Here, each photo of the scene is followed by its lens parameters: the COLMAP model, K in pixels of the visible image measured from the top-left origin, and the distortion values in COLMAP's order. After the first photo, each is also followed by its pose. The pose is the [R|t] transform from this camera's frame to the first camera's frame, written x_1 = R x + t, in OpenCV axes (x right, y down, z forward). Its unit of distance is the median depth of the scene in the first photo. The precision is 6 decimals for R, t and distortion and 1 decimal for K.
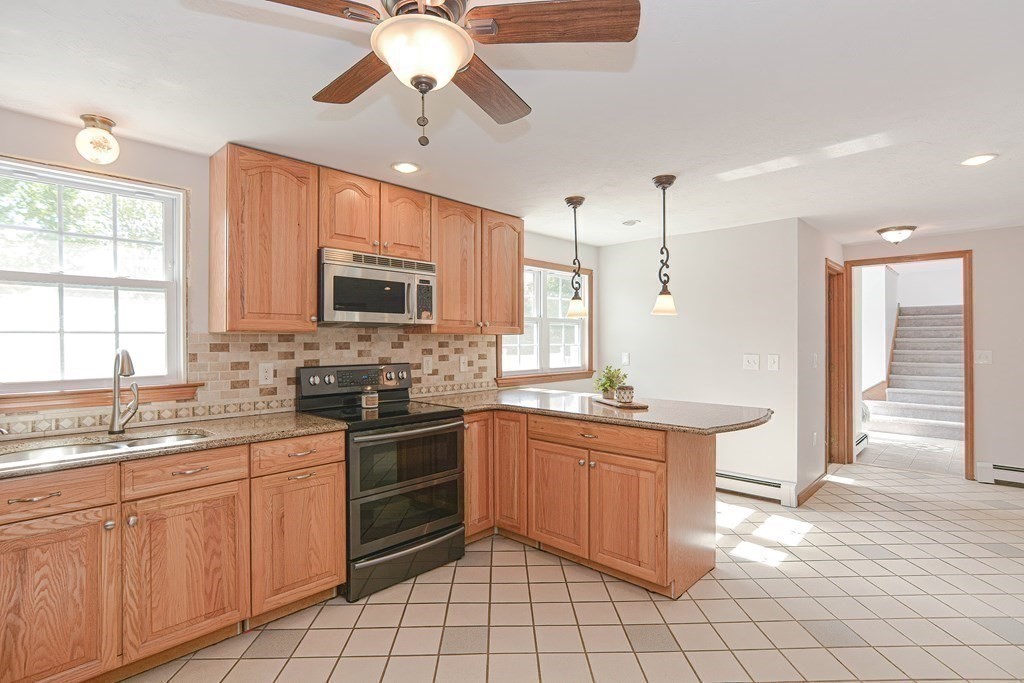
lens RADIAL K [[514.2, 0, 502.4], [0, 514.2, 338.4], [0, 0, 1]] dist [-0.001235, 0.000587]
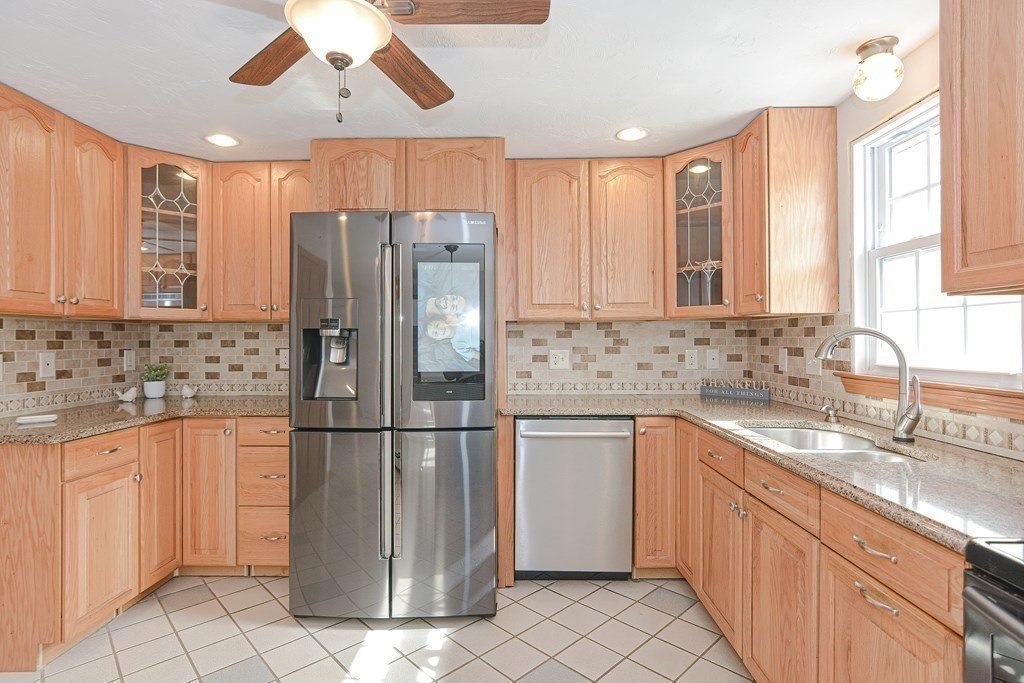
lens RADIAL K [[499.9, 0, 514.4], [0, 499.9, 339.0], [0, 0, 1]] dist [-0.002769, 0.000076]
pose [[-0.718491, 0.004678, -0.695520, 0.147065], [0.007371, 0.999972, -0.000888, 0.028231], [0.695497, -0.005765, -0.718506, 1.002714]]
